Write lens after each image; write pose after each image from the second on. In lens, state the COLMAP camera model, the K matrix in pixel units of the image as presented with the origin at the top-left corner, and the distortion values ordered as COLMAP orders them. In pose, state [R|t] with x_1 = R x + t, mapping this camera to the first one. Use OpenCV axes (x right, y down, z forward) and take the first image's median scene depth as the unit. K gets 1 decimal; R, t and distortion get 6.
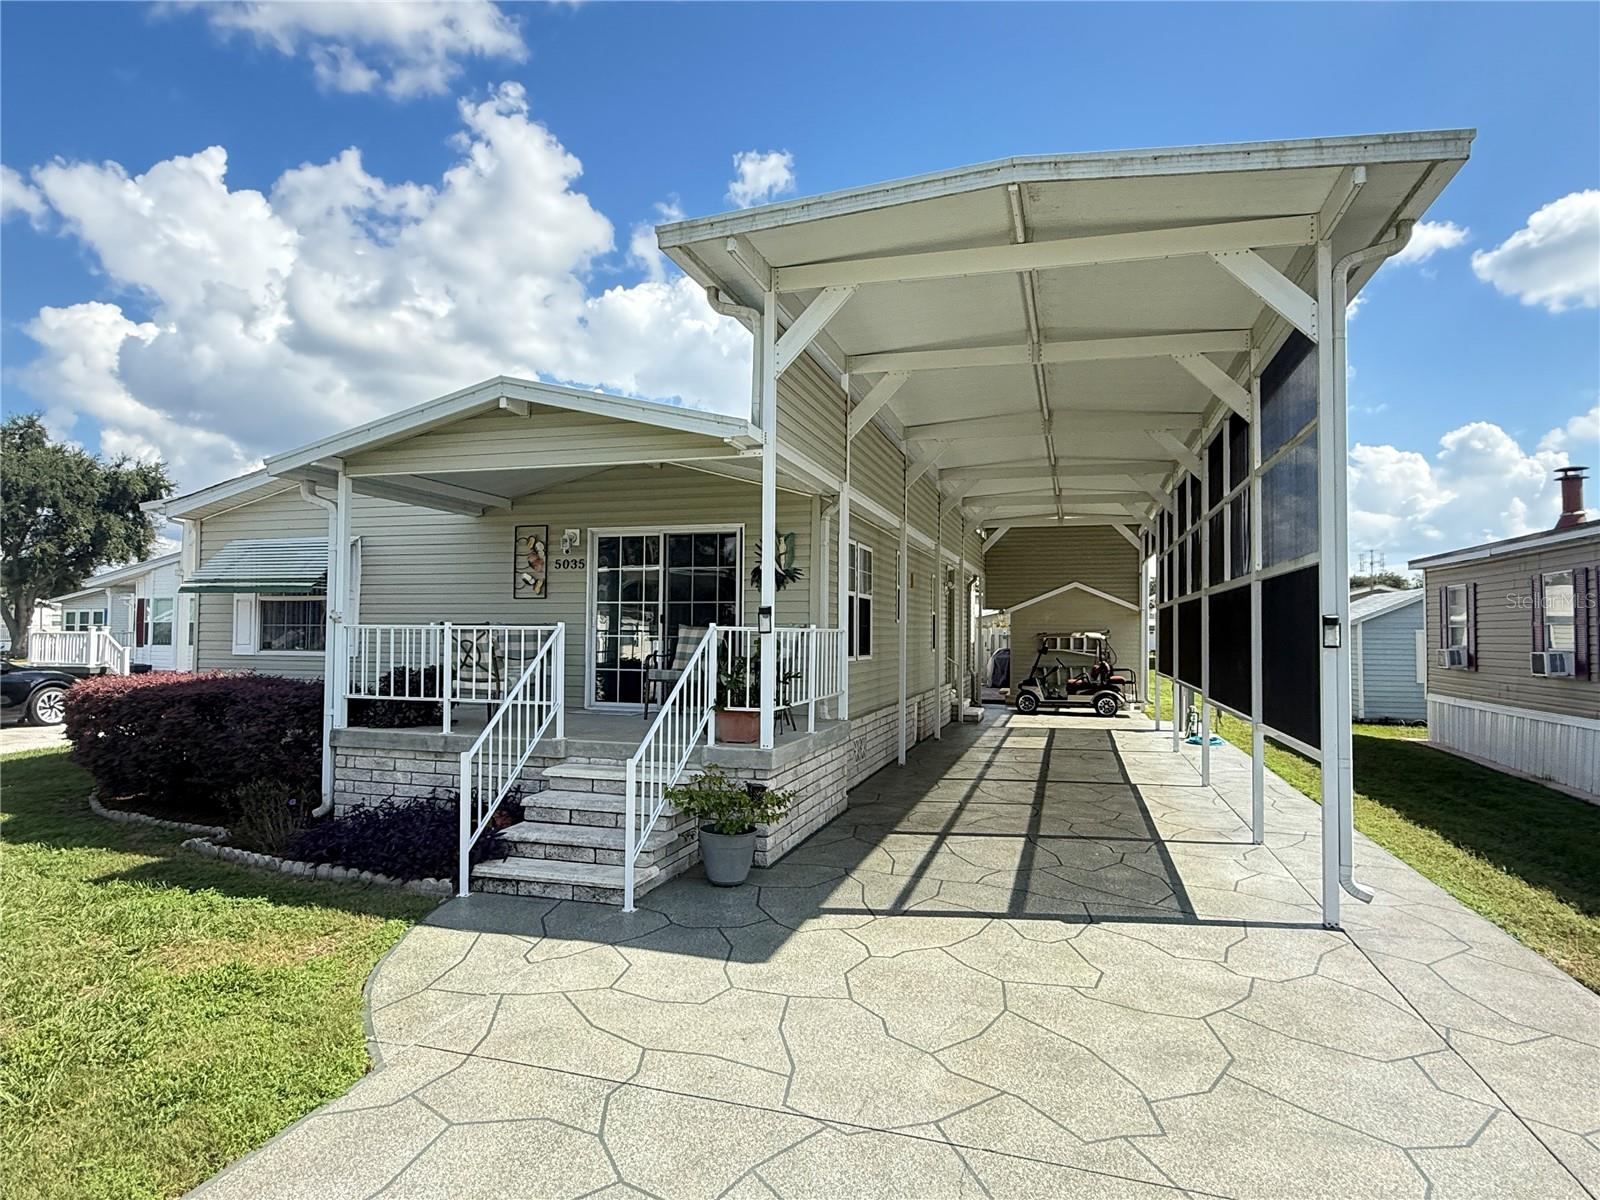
lens RADIAL K [[919.5, 0, 800.0], [0, 919.5, 600.0], [0, 0, 1]] dist [0.001546, -0.000305]
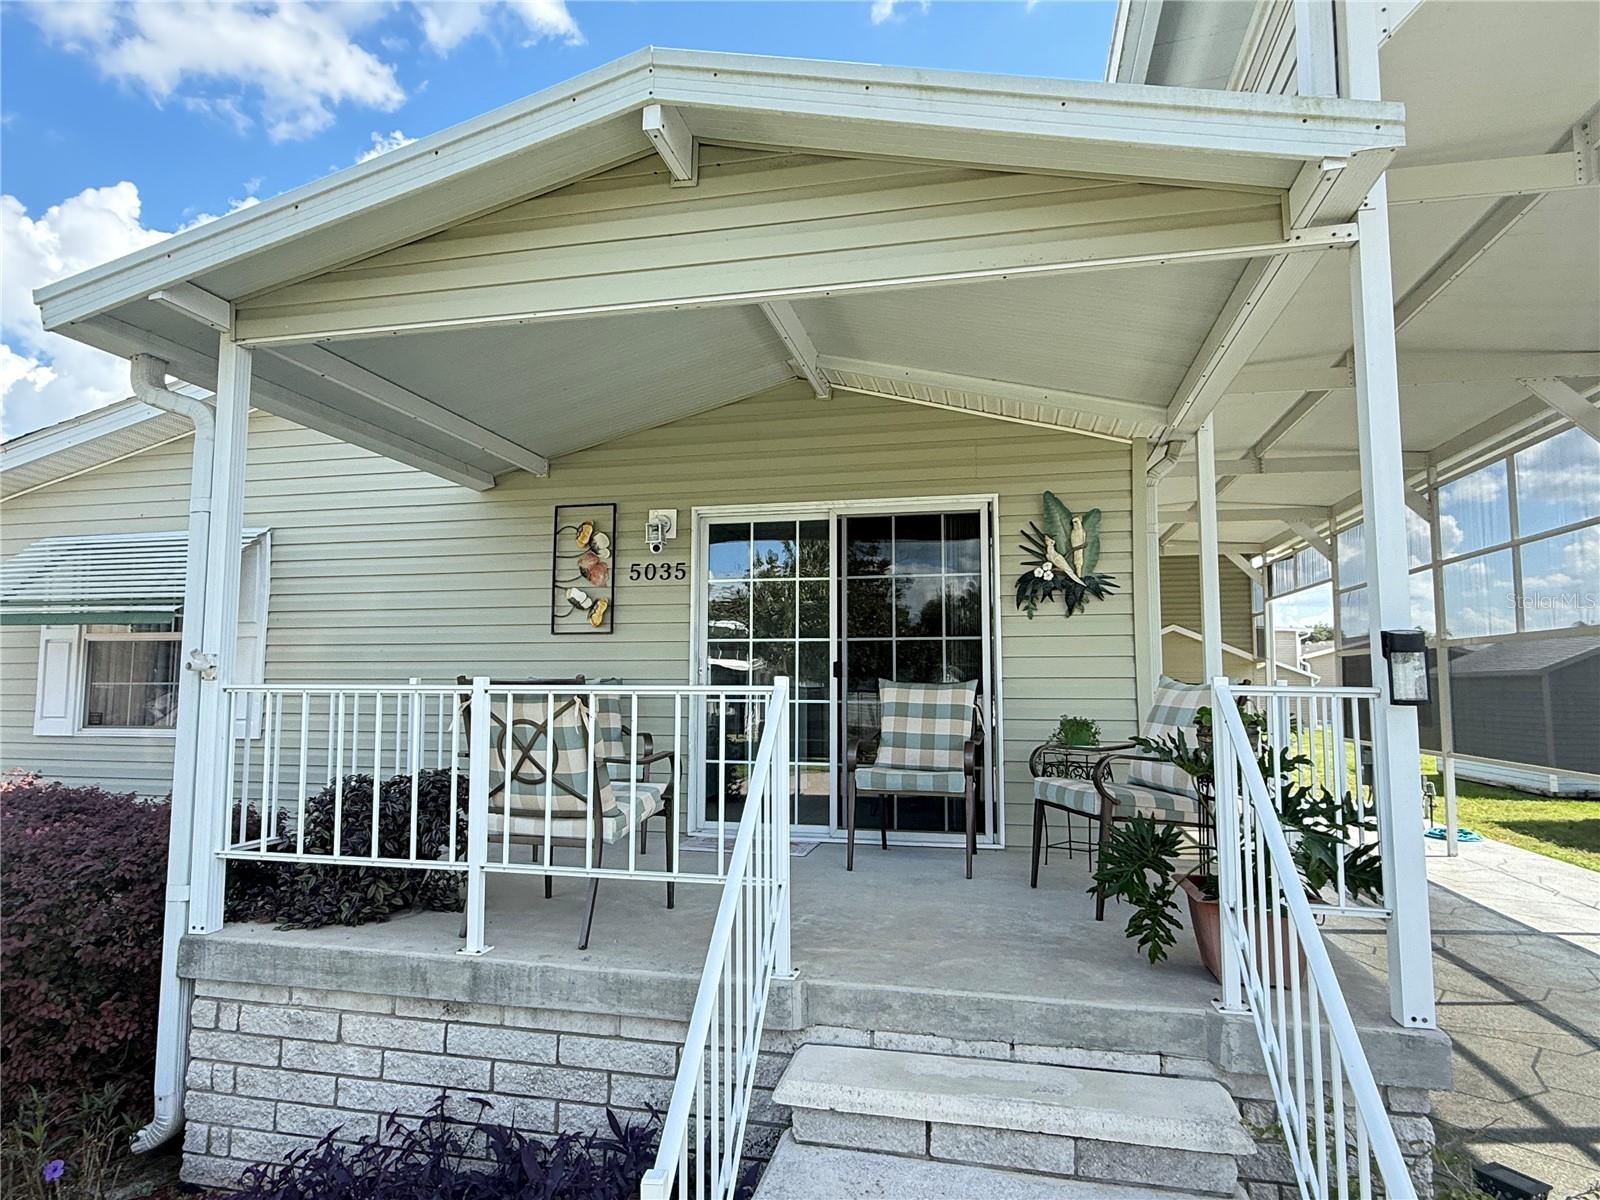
lens RADIAL K [[929.2, 0, 798.8], [0, 929.2, 603.8], [0, 0, 1]] dist [0.001860, 0.000333]
pose [[0.997526, 0.001164, 0.070292, -0.263054], [0.002505, 0.998639, -0.052088, 0.012905], [-0.070257, 0.052136, 0.996166, 0.556890]]
